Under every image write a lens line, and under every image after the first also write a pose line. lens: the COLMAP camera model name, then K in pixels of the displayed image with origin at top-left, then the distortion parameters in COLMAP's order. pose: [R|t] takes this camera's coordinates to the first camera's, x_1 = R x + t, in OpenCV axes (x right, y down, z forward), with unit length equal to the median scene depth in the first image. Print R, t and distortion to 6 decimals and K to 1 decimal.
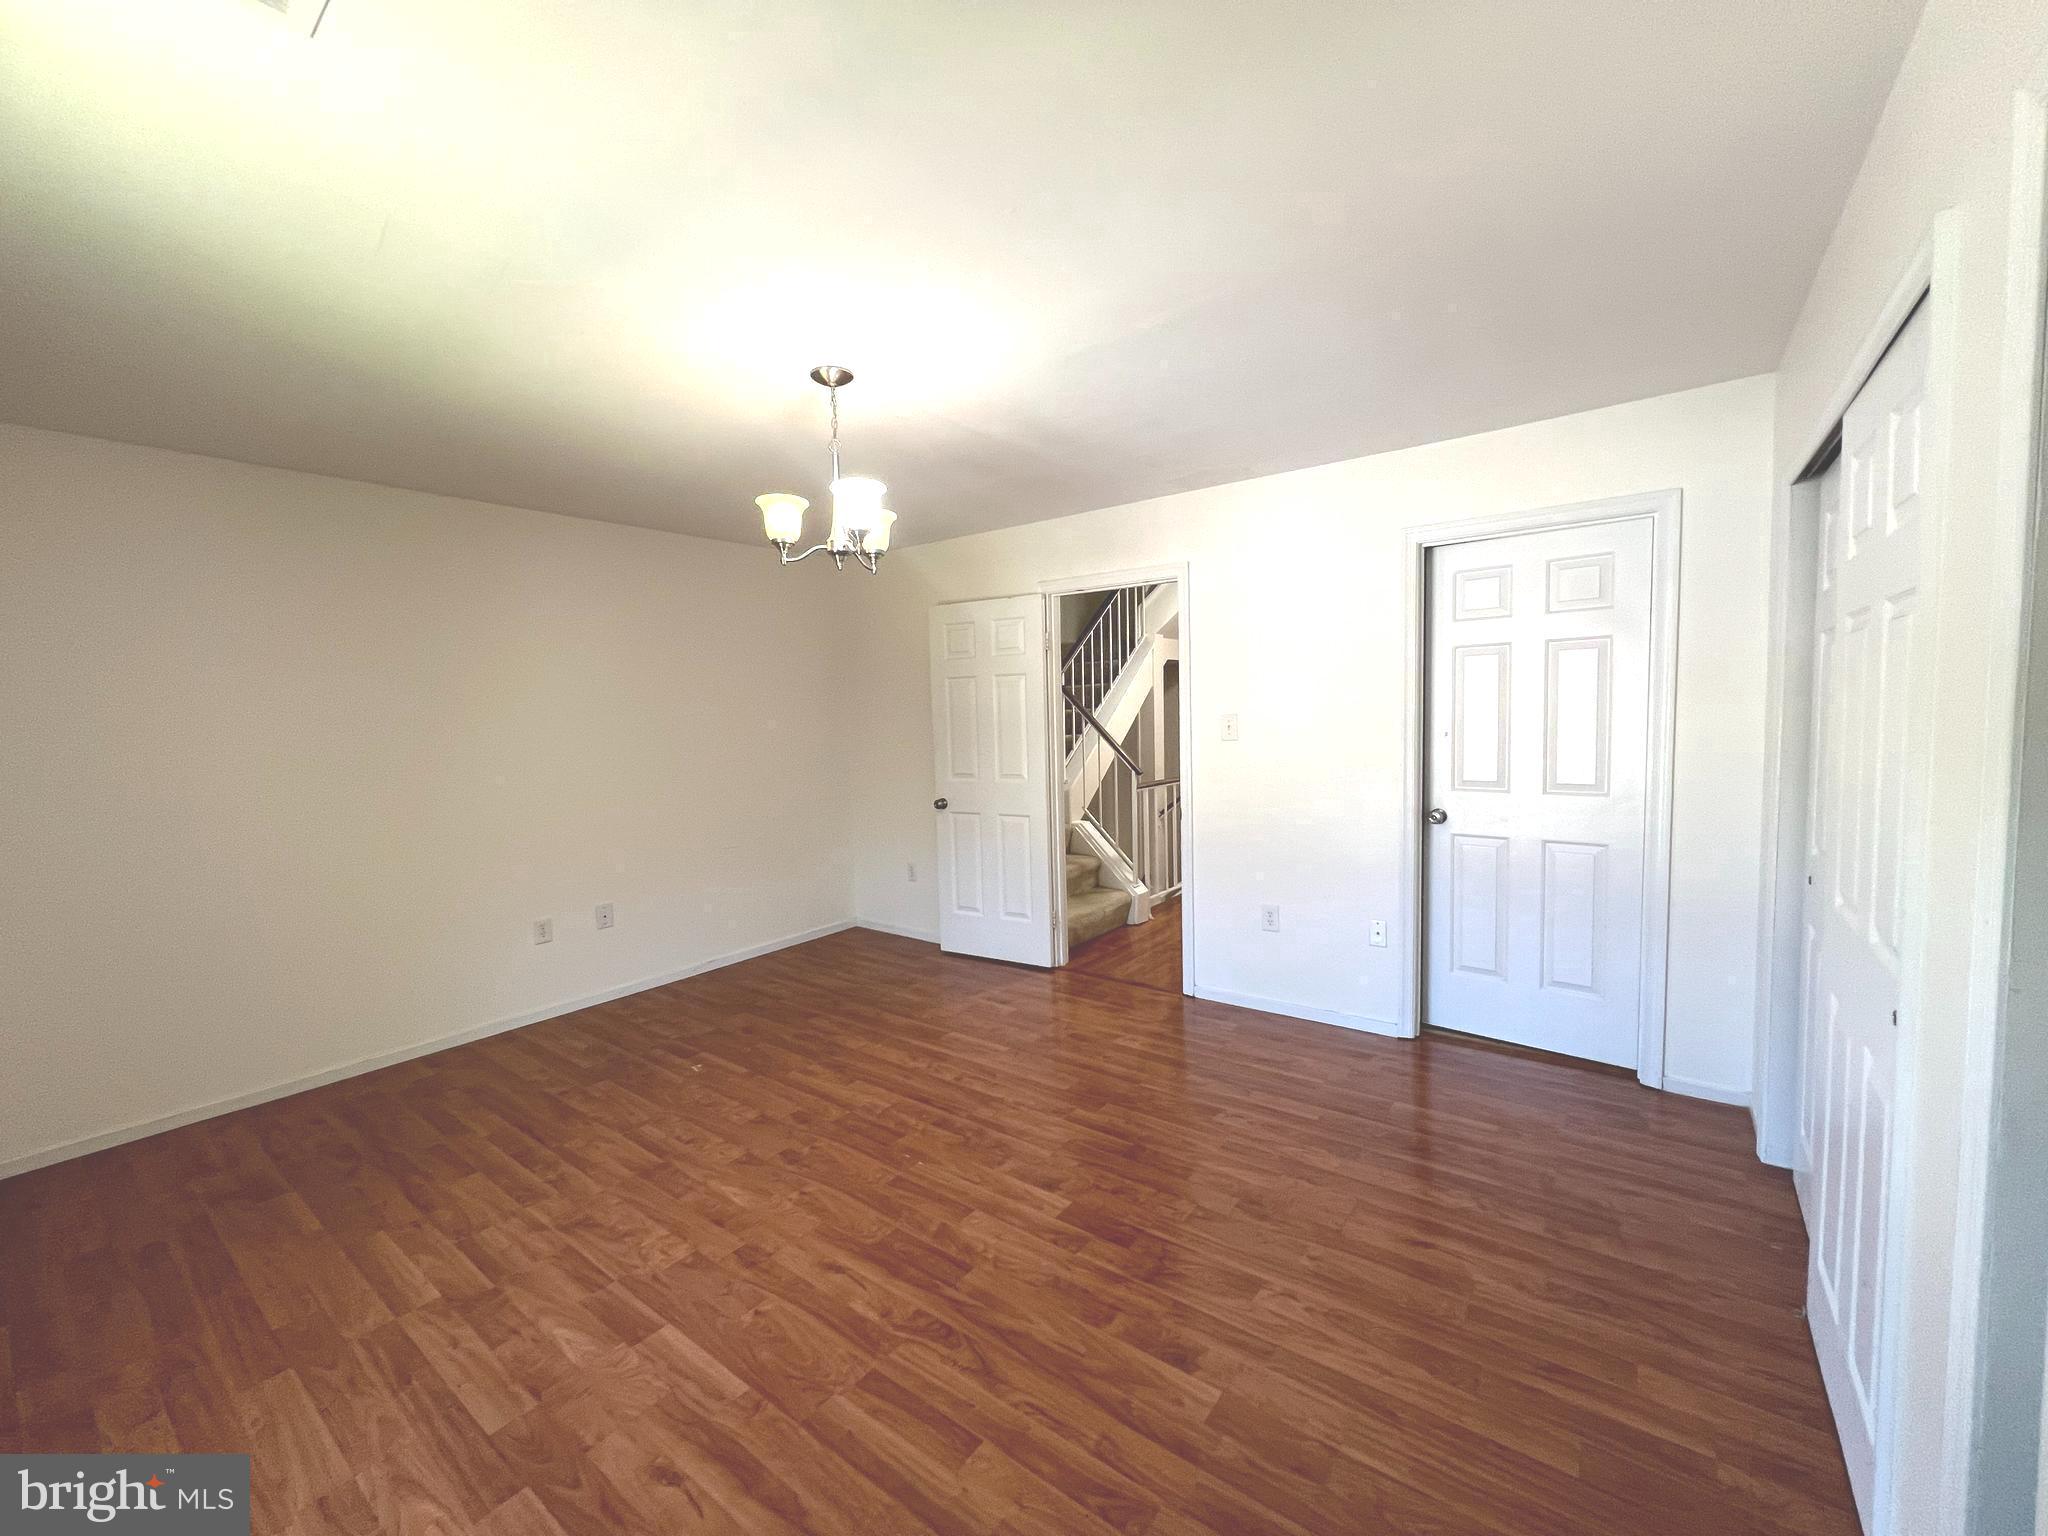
lens RADIAL K [[817.5, 0, 1022.0], [0, 817.5, 767.0], [0, 0, 1]] dist [-0.001706, -0.000128]
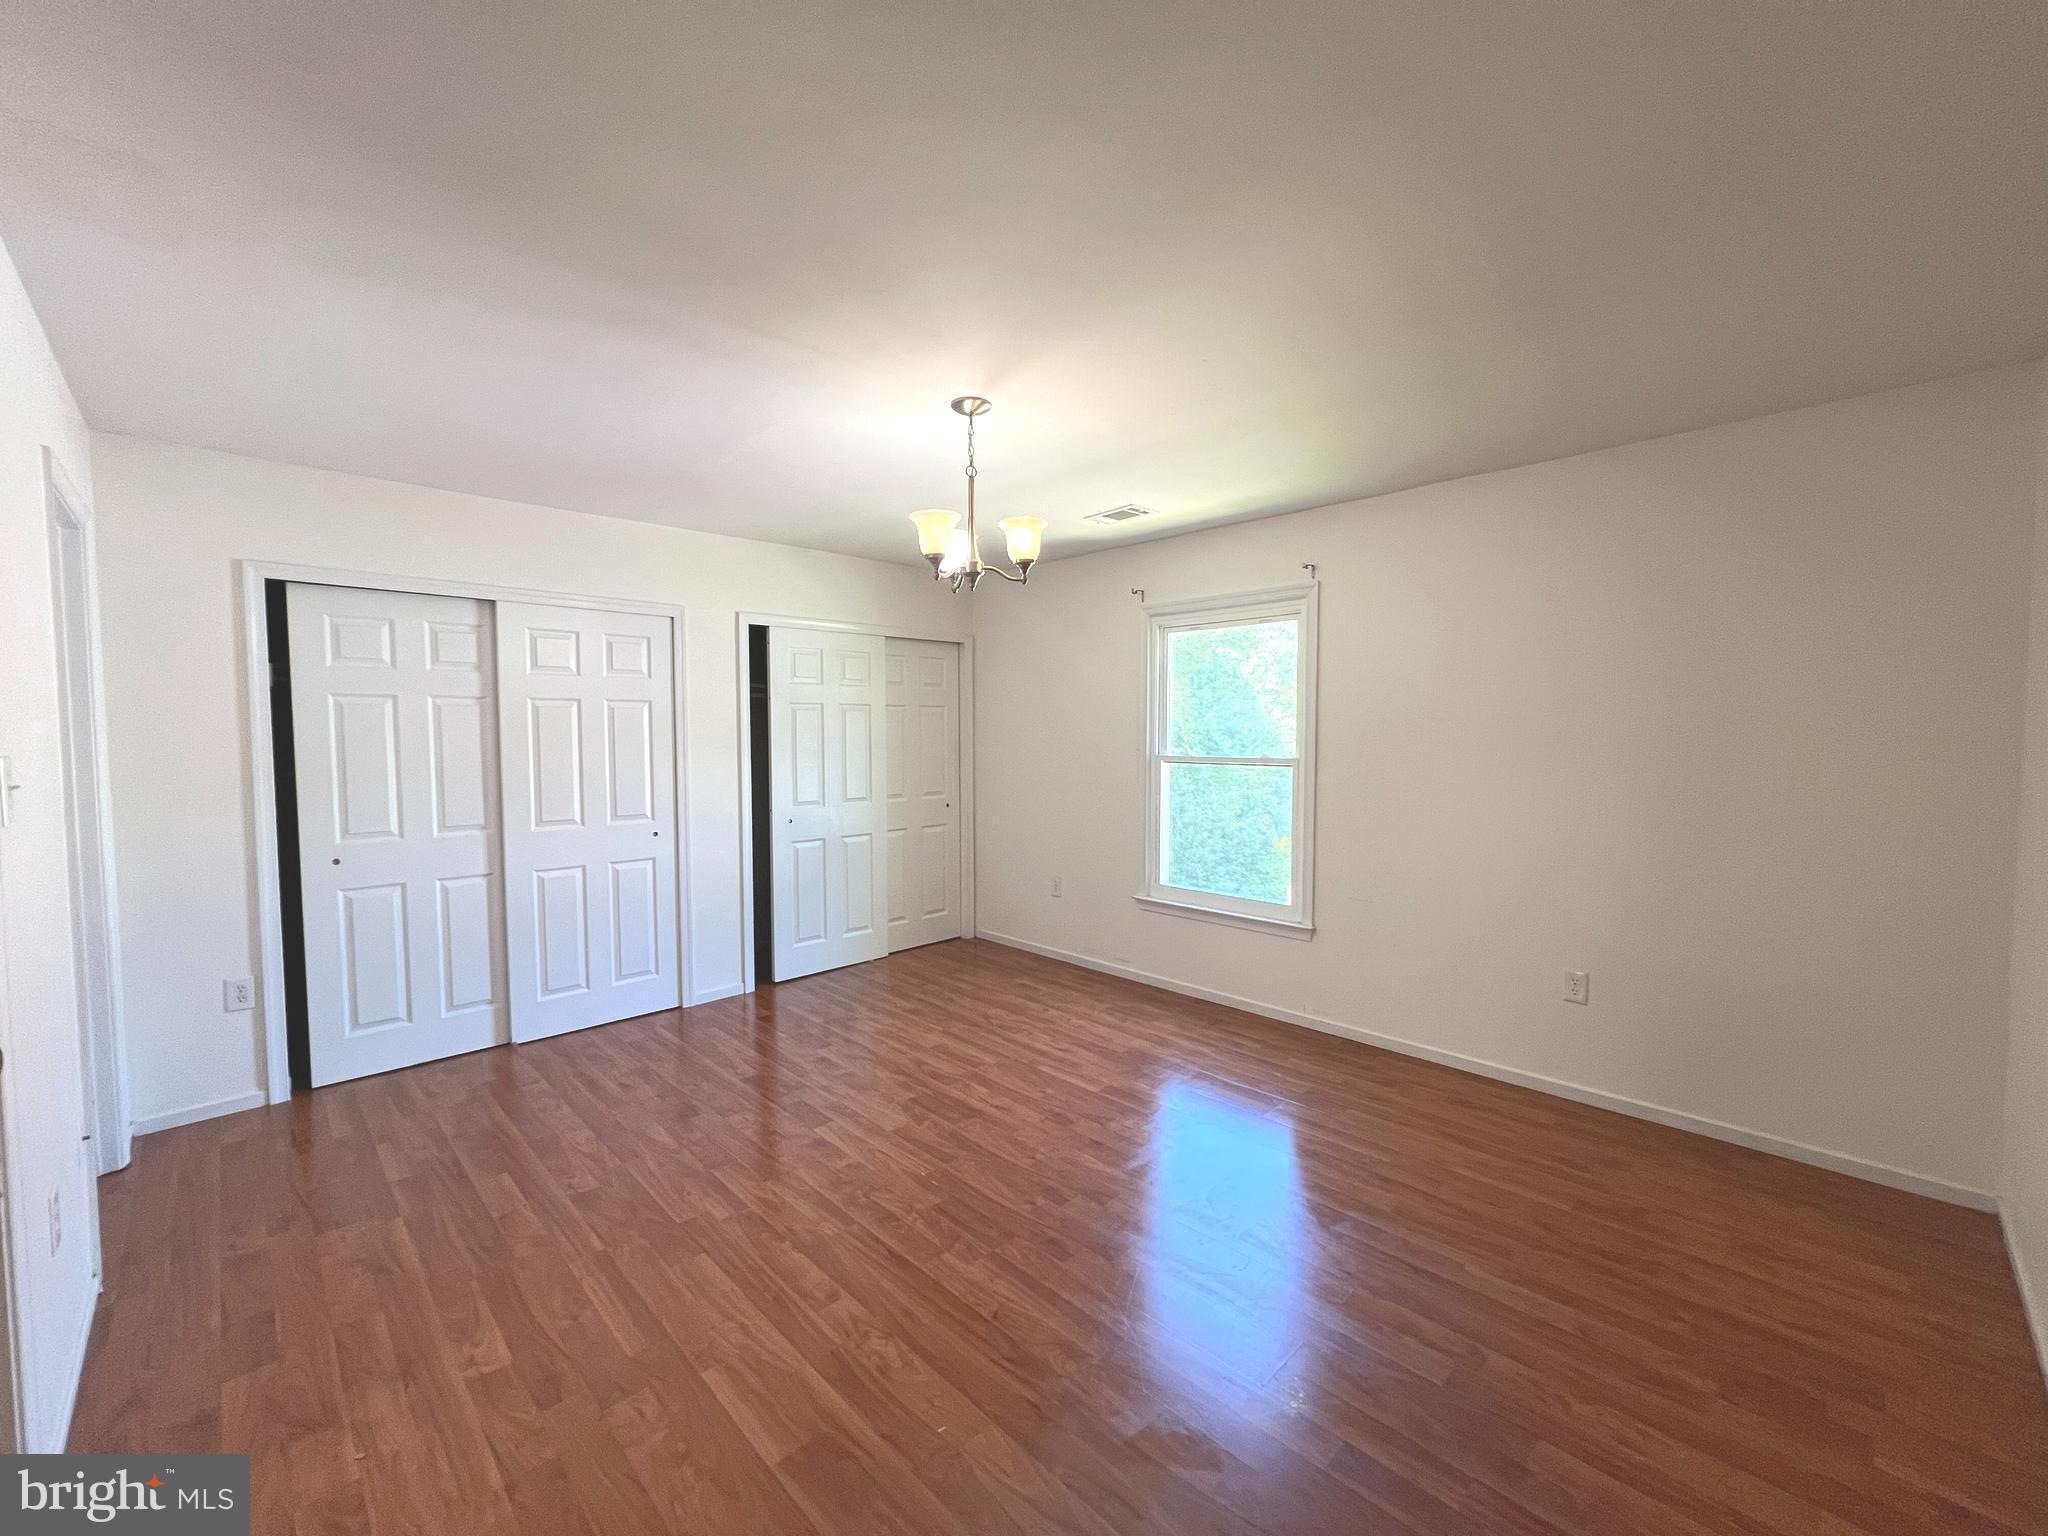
lens RADIAL K [[817.5, 0, 1022.0], [0, 817.5, 767.0], [0, 0, 1]] dist [-0.001706, -0.000128]
pose [[-0.988581, 0.025150, 0.148577, -0.442749], [0.041888, 0.992979, 0.110623, -0.131282], [-0.144752, 0.115583, -0.982694, 2.082032]]
